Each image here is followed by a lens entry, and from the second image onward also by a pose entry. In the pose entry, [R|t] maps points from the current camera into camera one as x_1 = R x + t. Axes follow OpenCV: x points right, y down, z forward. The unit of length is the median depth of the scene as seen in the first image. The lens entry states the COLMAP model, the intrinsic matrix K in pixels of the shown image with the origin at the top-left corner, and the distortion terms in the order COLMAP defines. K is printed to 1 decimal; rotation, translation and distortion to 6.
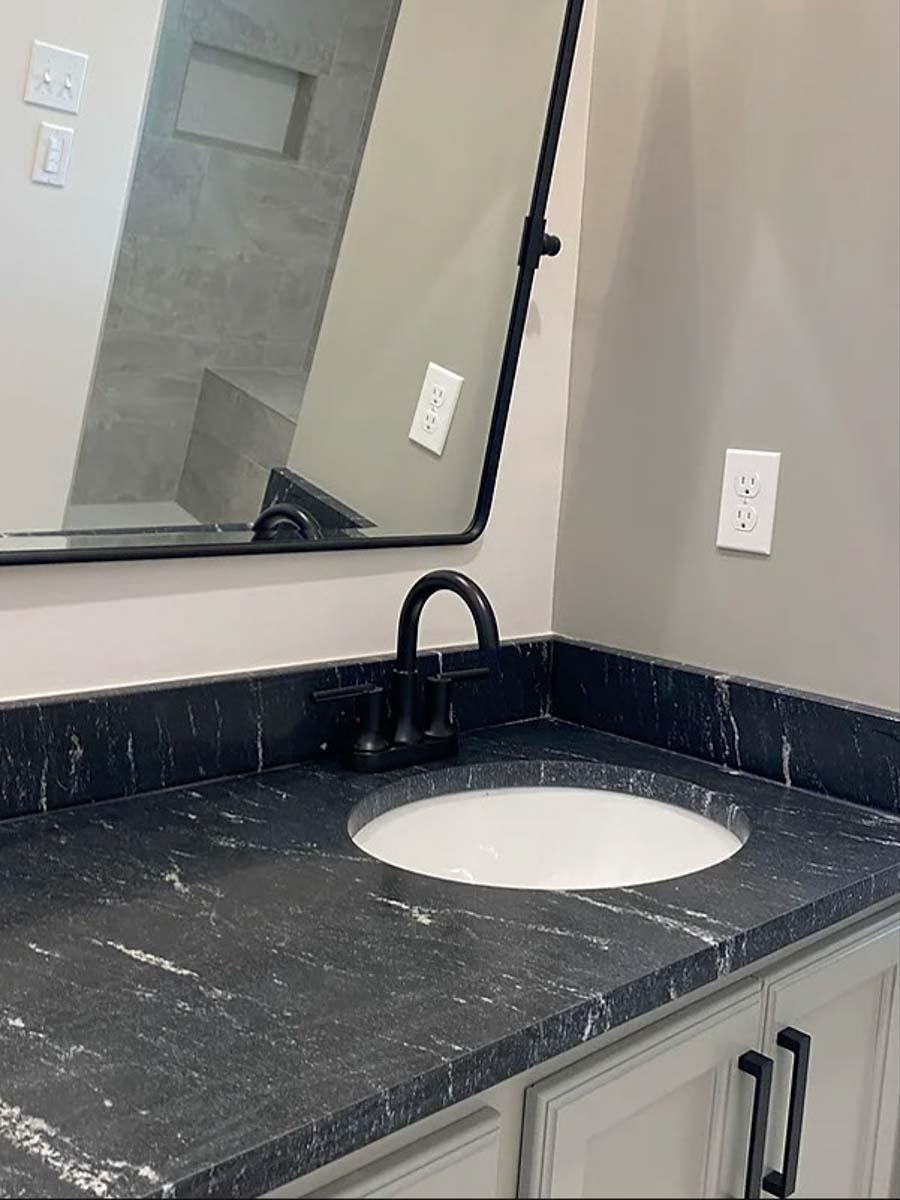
lens RADIAL K [[1283.5, 0, 450.0], [0, 1283.5, 600.0], [0, 0, 1]] dist [-0.027740, -0.017566]
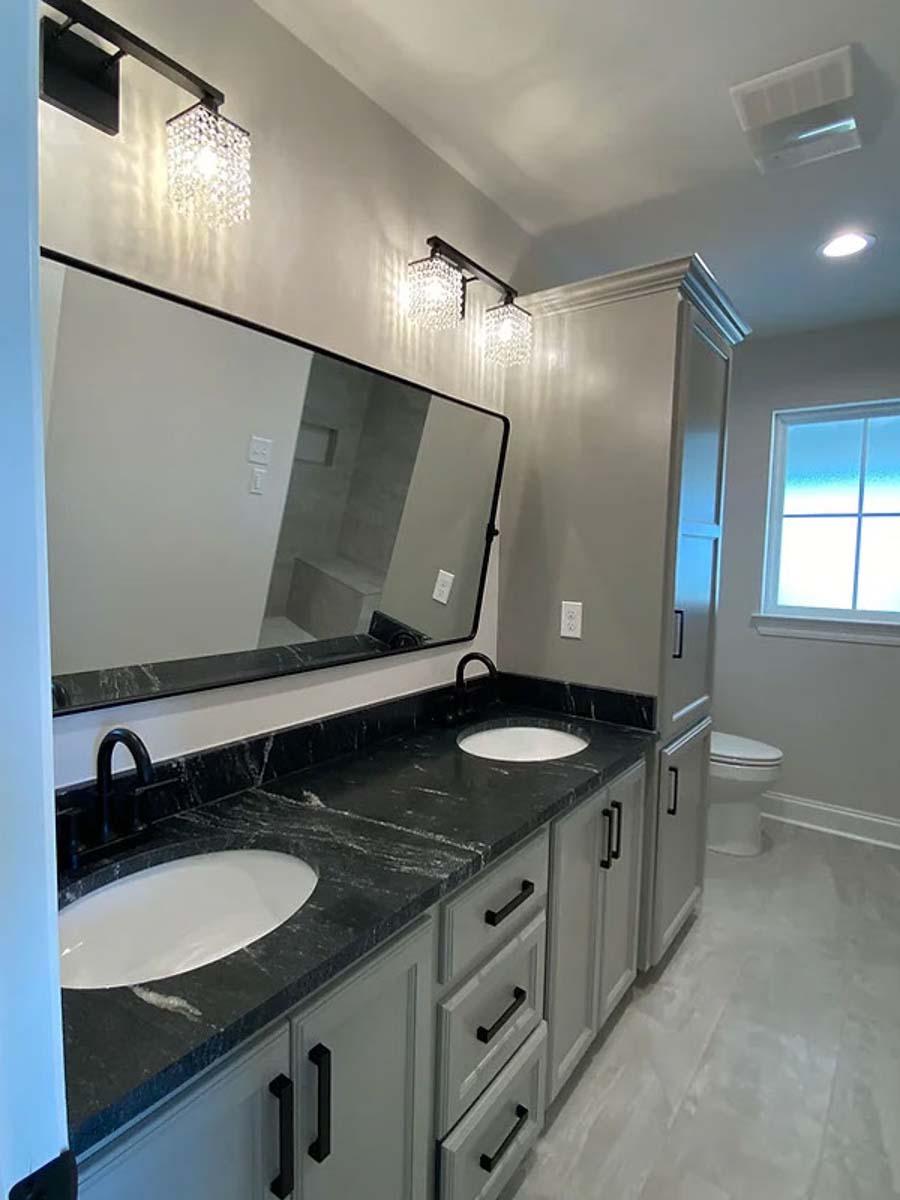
lens RADIAL K [[630.6, 0, 450.0], [0, 630.6, 600.0], [0, 0, 1]] dist [0.000388, -0.000024]
pose [[0.984521, -0.053370, 0.166945, -0.262556], [0.063410, 0.996449, -0.055392, -0.061029], [-0.163396, 0.065120, 0.984409, -0.335228]]
